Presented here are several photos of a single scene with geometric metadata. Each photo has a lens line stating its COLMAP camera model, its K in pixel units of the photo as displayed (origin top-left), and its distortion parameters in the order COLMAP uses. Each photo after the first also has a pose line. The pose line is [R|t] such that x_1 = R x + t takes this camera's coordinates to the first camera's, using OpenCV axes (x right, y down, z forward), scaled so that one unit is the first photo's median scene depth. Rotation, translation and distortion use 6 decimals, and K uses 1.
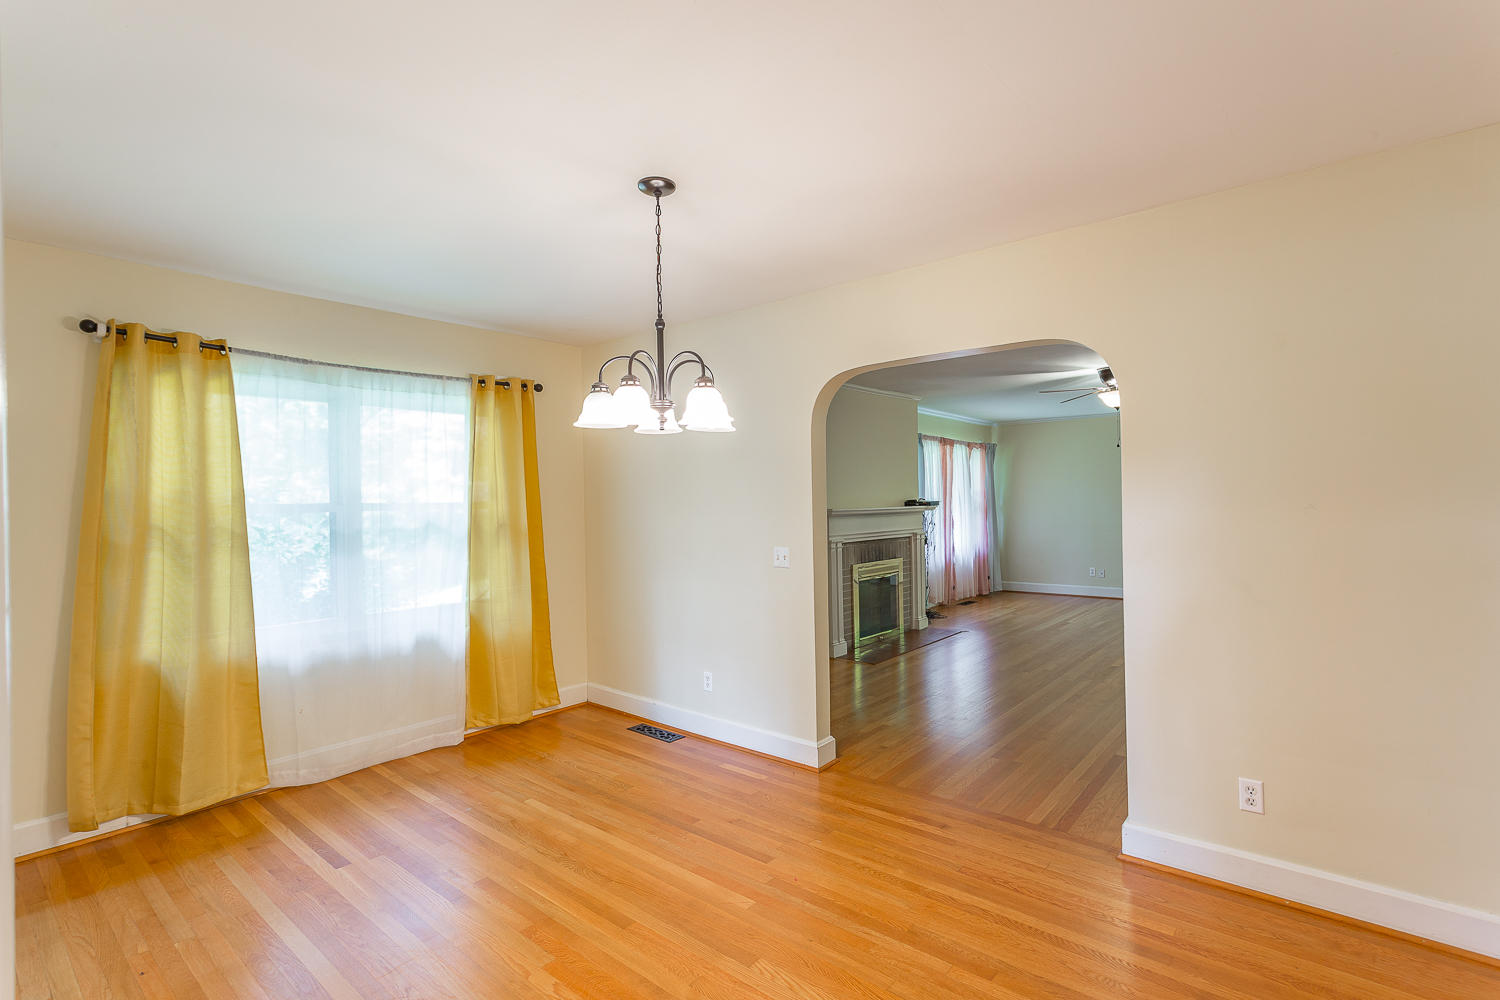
lens RADIAL K [[713.2, 0, 748.5], [0, 713.2, 498.0], [0, 0, 1]] dist [-0.000921, 0.001929]
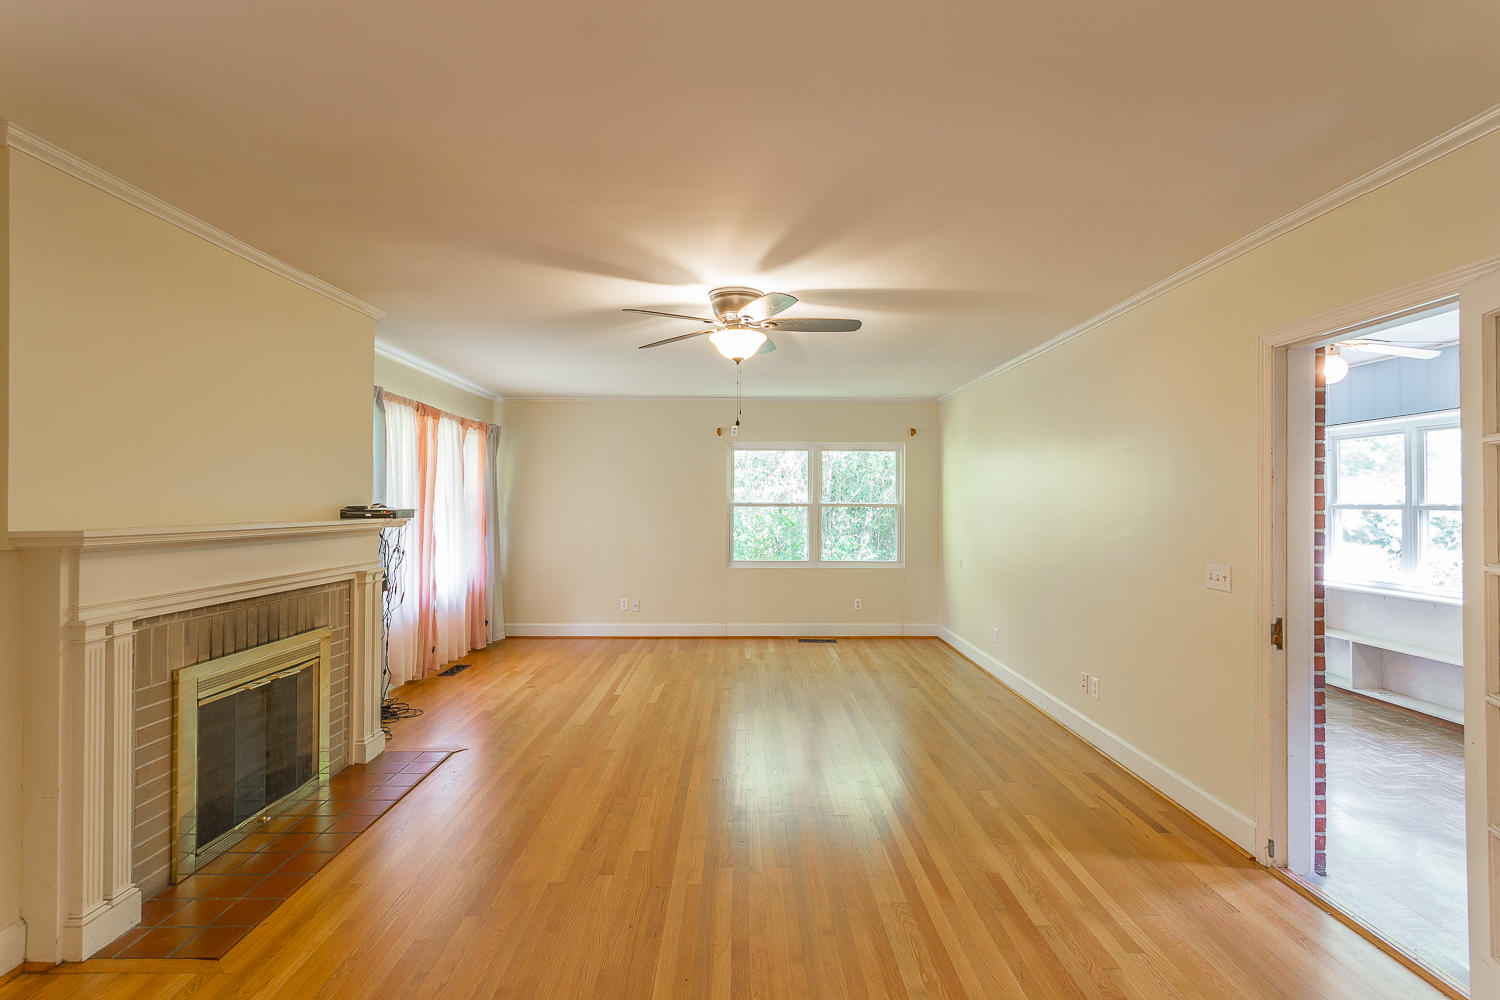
lens RADIAL K [[713.2, 0, 753.4], [0, 713.2, 500.5], [0, 0, 1]] dist [-0.000921, 0.001929]
pose [[0.754846, 0.023099, 0.655495, 0.102220], [-0.020925, 0.999719, -0.011132, -0.001796], [-0.655568, -0.005313, 0.755117, 0.402897]]
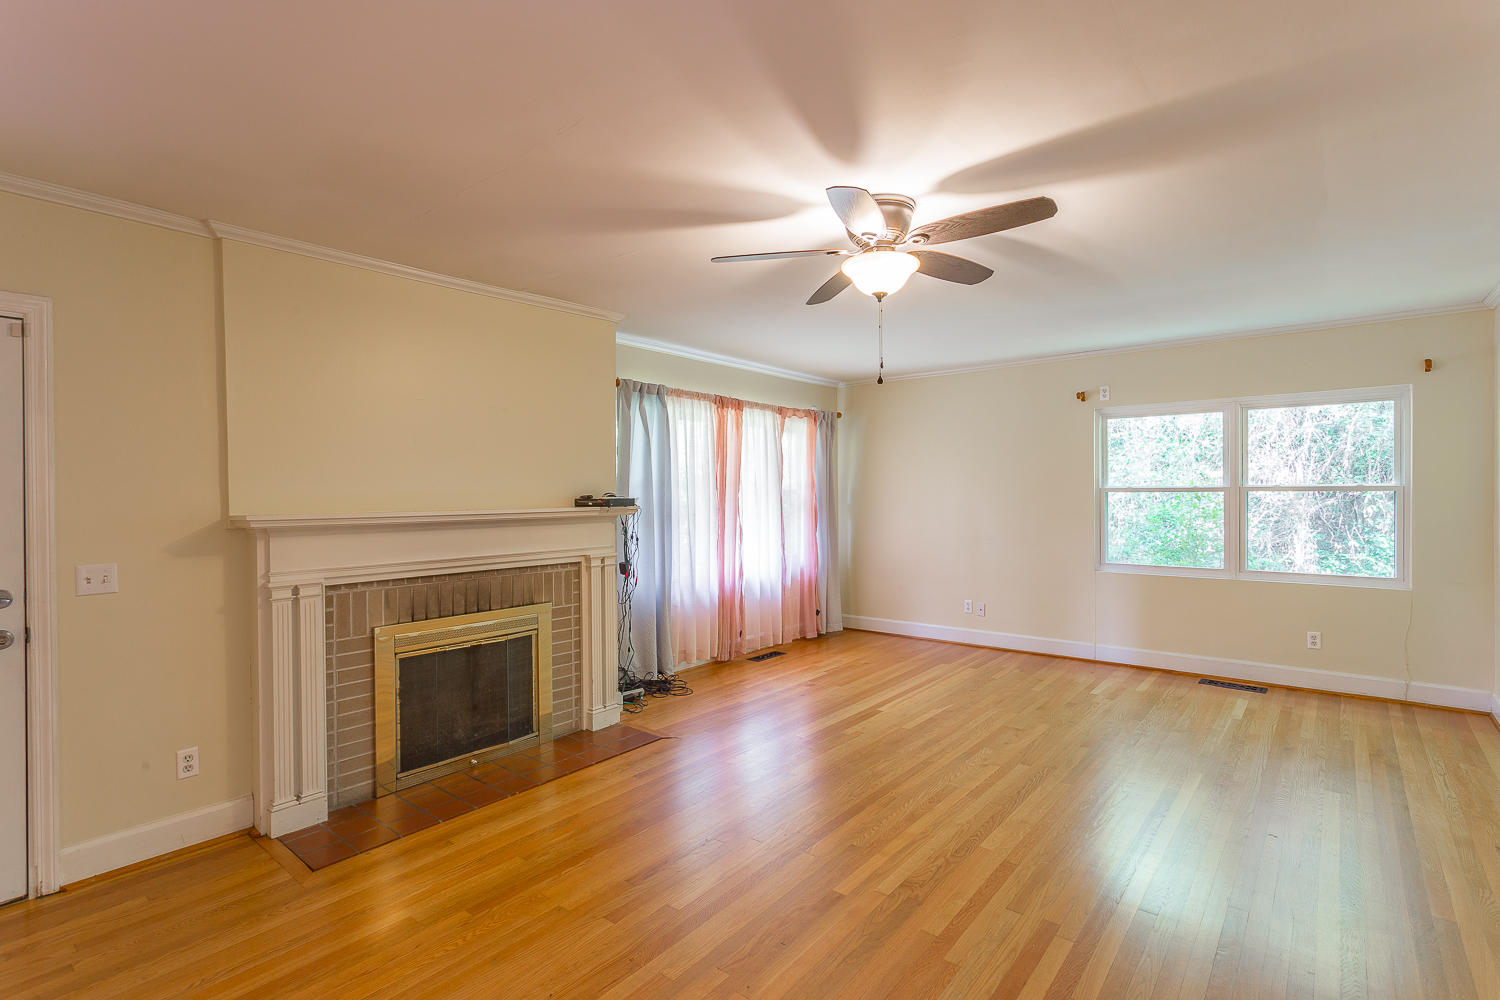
lens RADIAL K [[713.2, 0, 747.5], [0, 713.2, 496.6], [0, 0, 1]] dist [-0.000921, 0.001929]
pose [[0.999912, 0.010086, 0.008625, 0.324320], [-0.010186, 0.999881, 0.011622, -0.004187], [-0.008507, -0.011709, 0.999895, 0.412631]]
